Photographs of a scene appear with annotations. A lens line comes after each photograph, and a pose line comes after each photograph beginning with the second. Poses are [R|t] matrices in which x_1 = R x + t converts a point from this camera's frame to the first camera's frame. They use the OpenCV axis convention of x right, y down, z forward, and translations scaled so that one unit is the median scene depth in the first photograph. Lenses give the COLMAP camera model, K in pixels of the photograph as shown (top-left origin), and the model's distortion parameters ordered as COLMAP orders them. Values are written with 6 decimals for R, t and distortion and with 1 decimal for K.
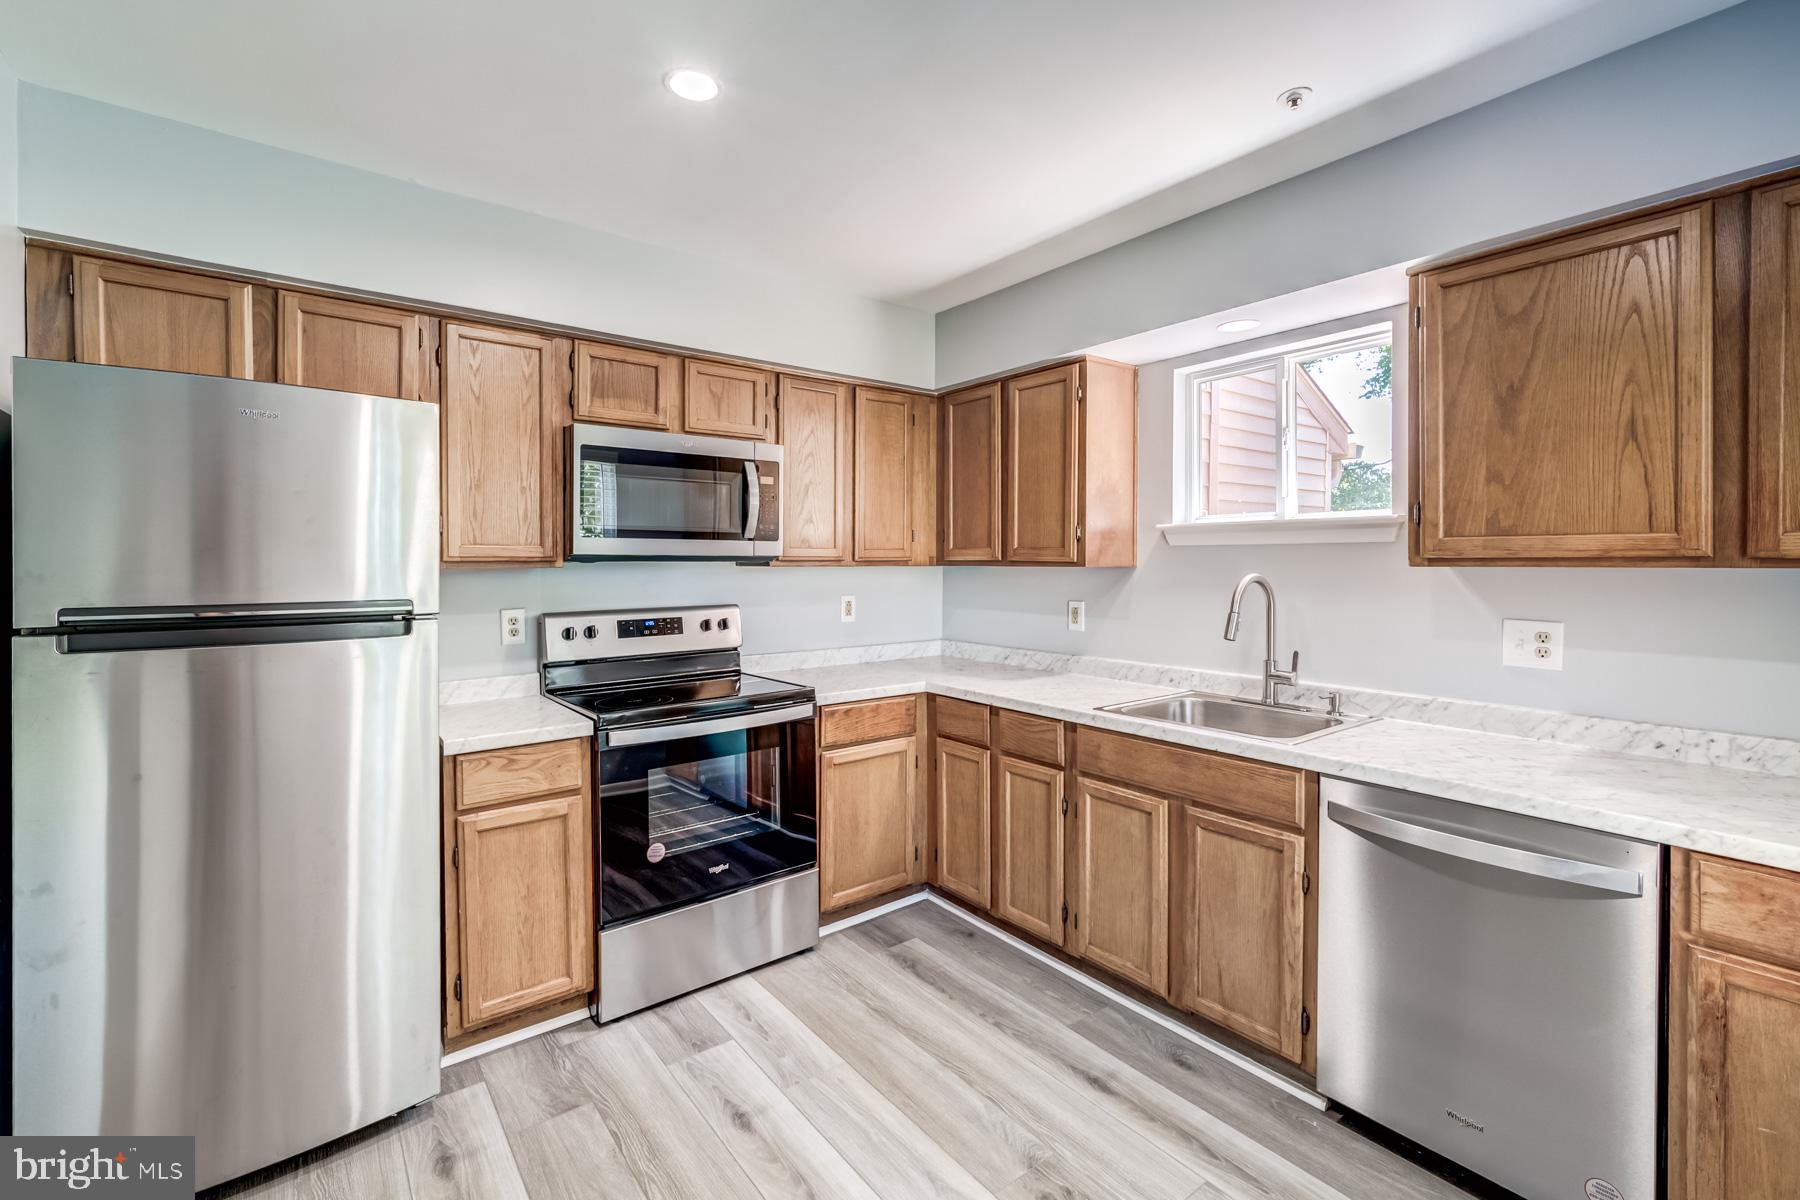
lens RADIAL K [[805.9, 0, 866.3], [0, 805.9, 563.7], [0, 0, 1]] dist [0.000239, -0.000090]
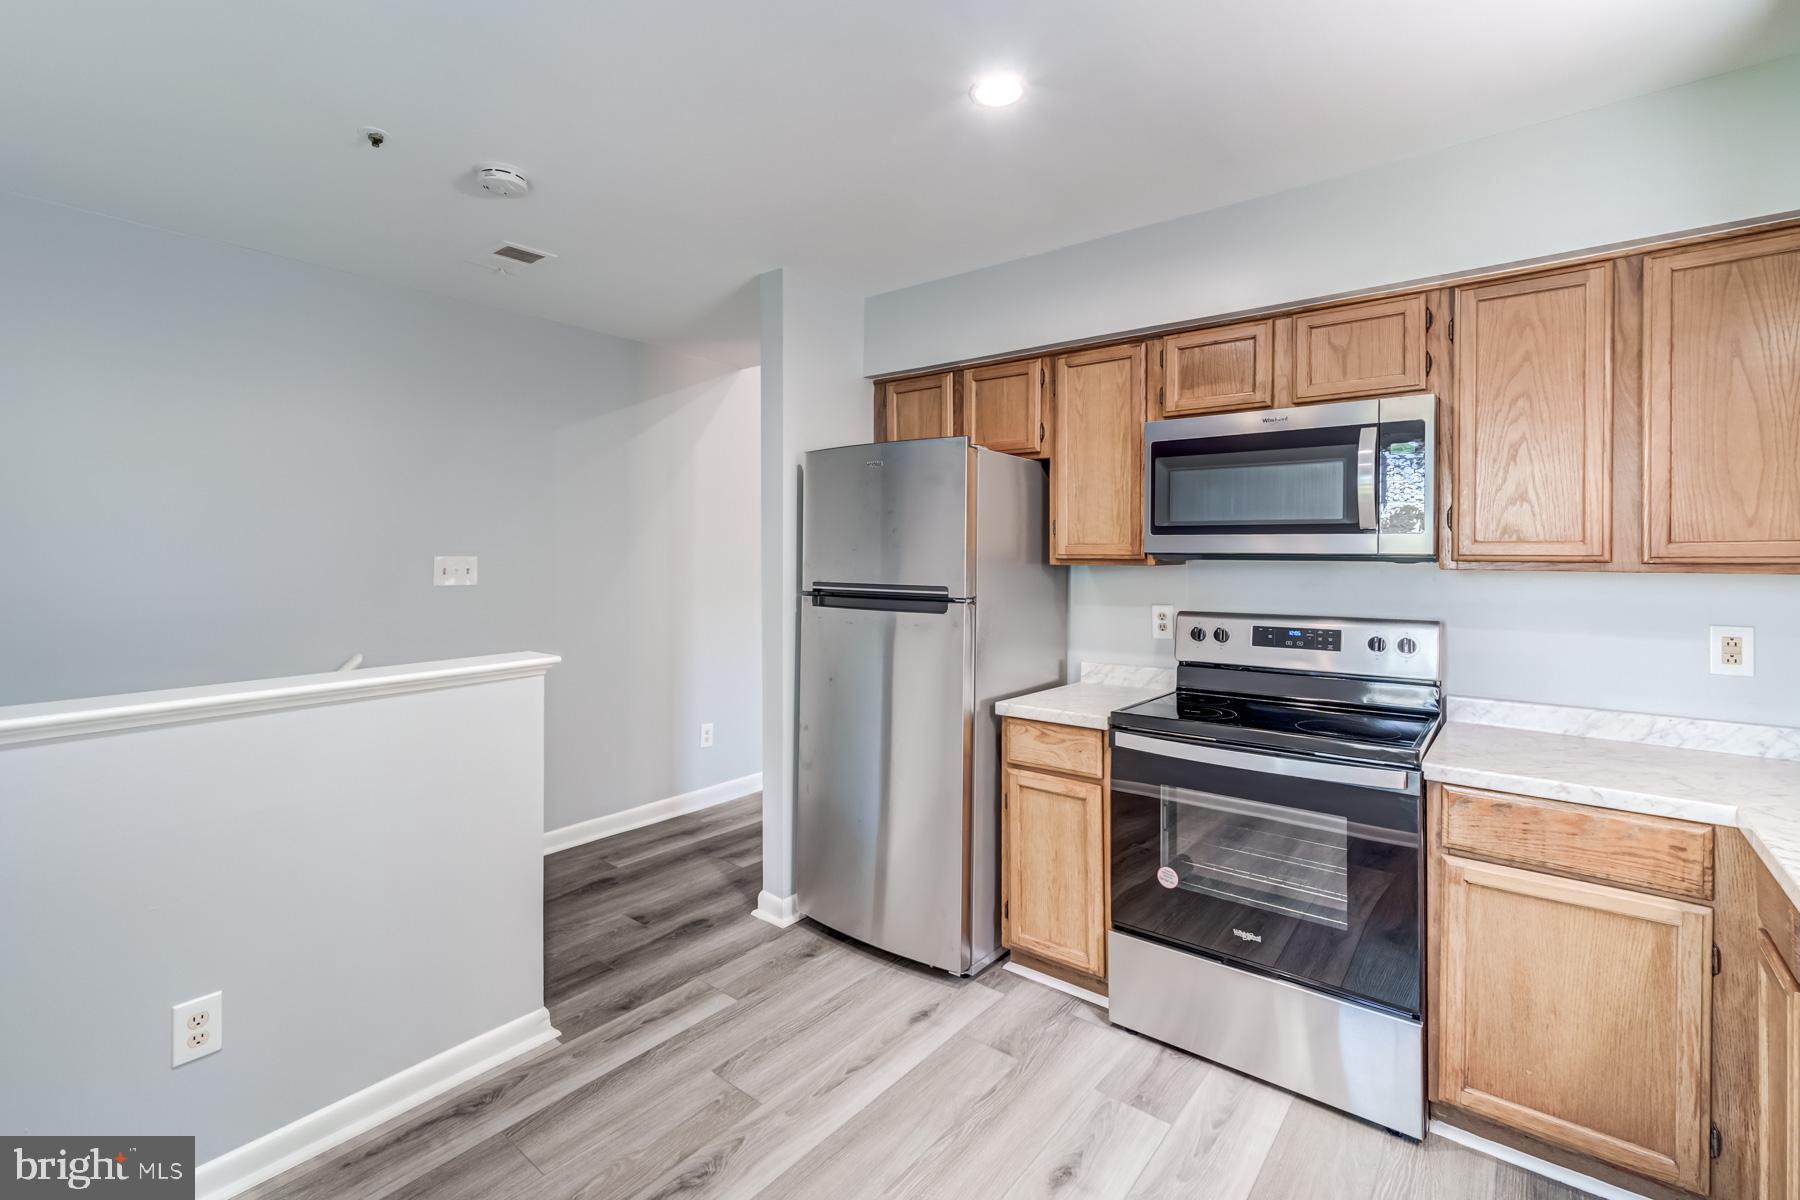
lens RADIAL K [[785.1, 0, 905.2], [0, 785.1, 550.9], [0, 0, 1]] dist [0.002208, 0.000113]
pose [[0.243110, -0.003779, -0.969991, 0.514935], [-0.010066, 0.999929, -0.006419, -0.004243], [0.969947, 0.011325, 0.243055, 0.470084]]
